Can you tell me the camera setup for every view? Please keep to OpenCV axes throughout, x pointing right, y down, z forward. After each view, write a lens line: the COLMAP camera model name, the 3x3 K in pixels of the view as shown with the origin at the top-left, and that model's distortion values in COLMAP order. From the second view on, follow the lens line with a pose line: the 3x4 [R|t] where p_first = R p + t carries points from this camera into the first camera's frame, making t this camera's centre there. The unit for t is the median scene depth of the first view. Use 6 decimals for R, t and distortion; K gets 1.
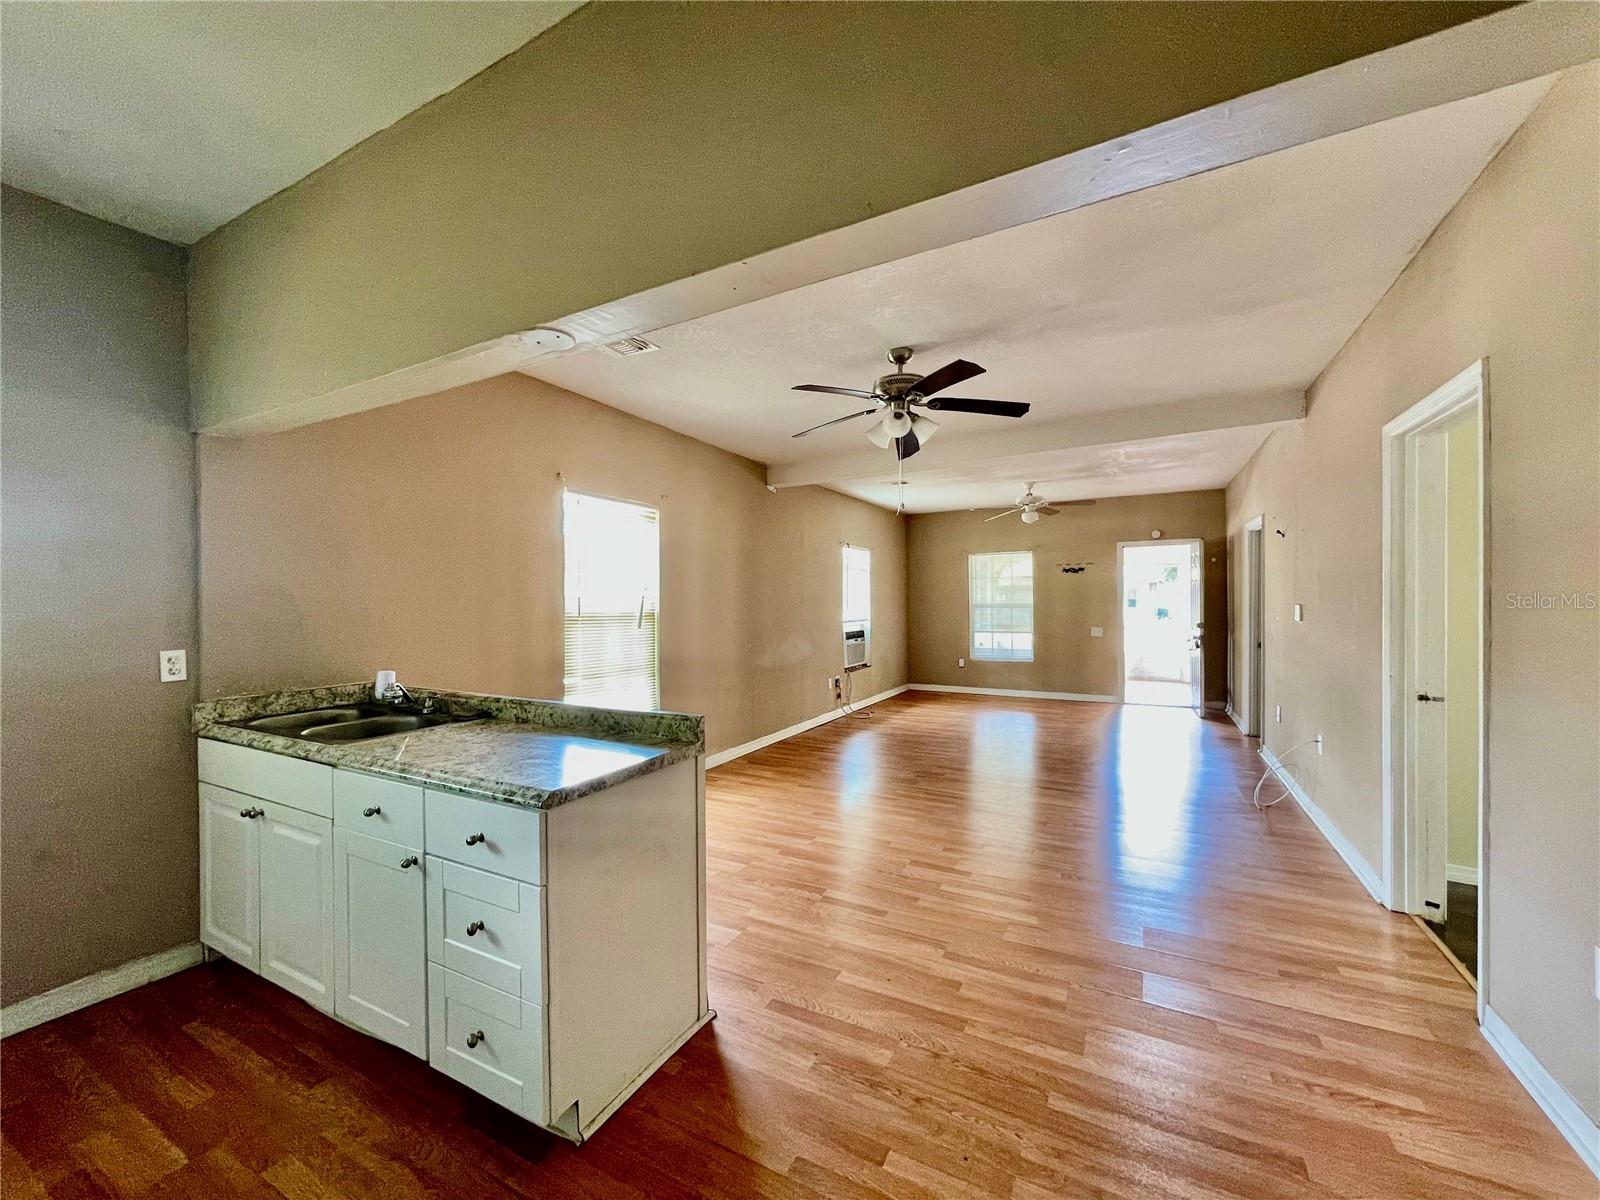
lens RADIAL K [[644.6, 0, 791.5], [0, 644.6, 599.6], [0, 0, 1]] dist [-0.001882, 0.000284]
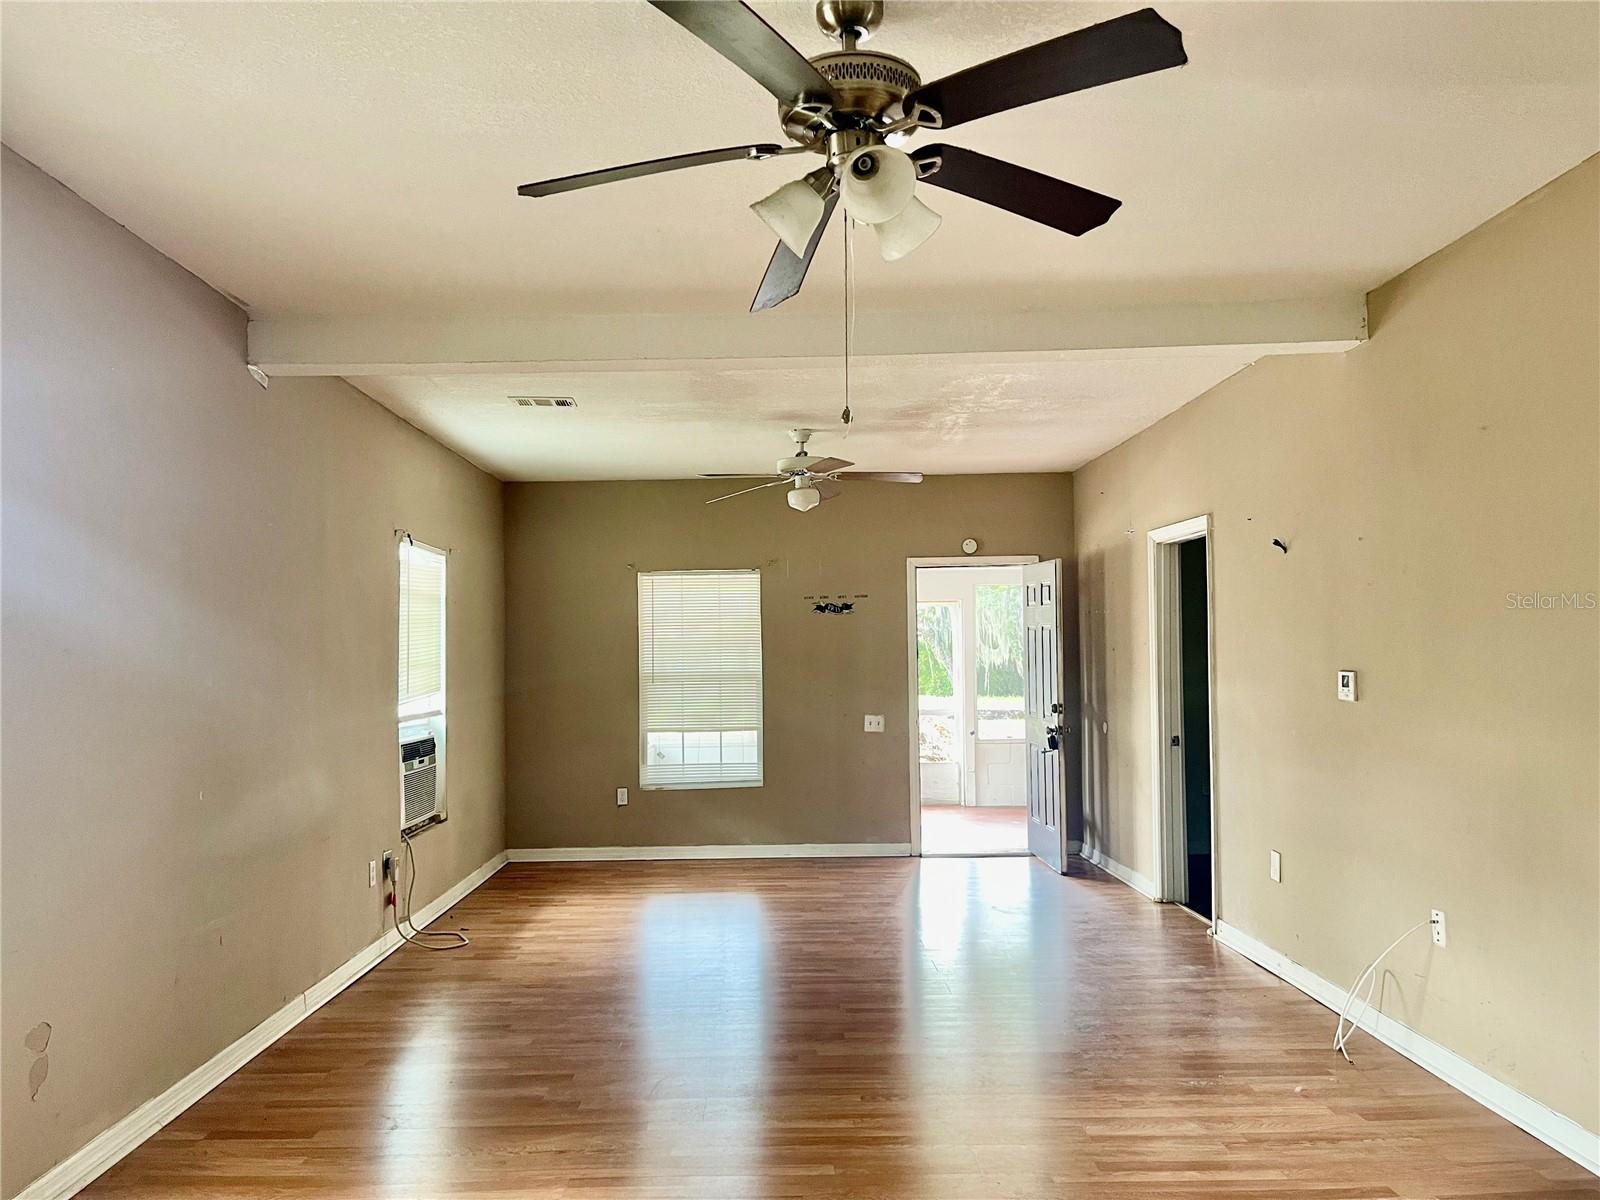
lens RADIAL K [[1210.2, 0, 808.2], [0, 1210.2, 610.6], [0, 0, 1]] dist [0.062522, -0.067568]
pose [[0.867018, 0.017349, 0.497975, -0.079064], [0.004868, 0.999051, -0.043281, -0.000828], [-0.498253, 0.039950, 0.866111, 0.163677]]
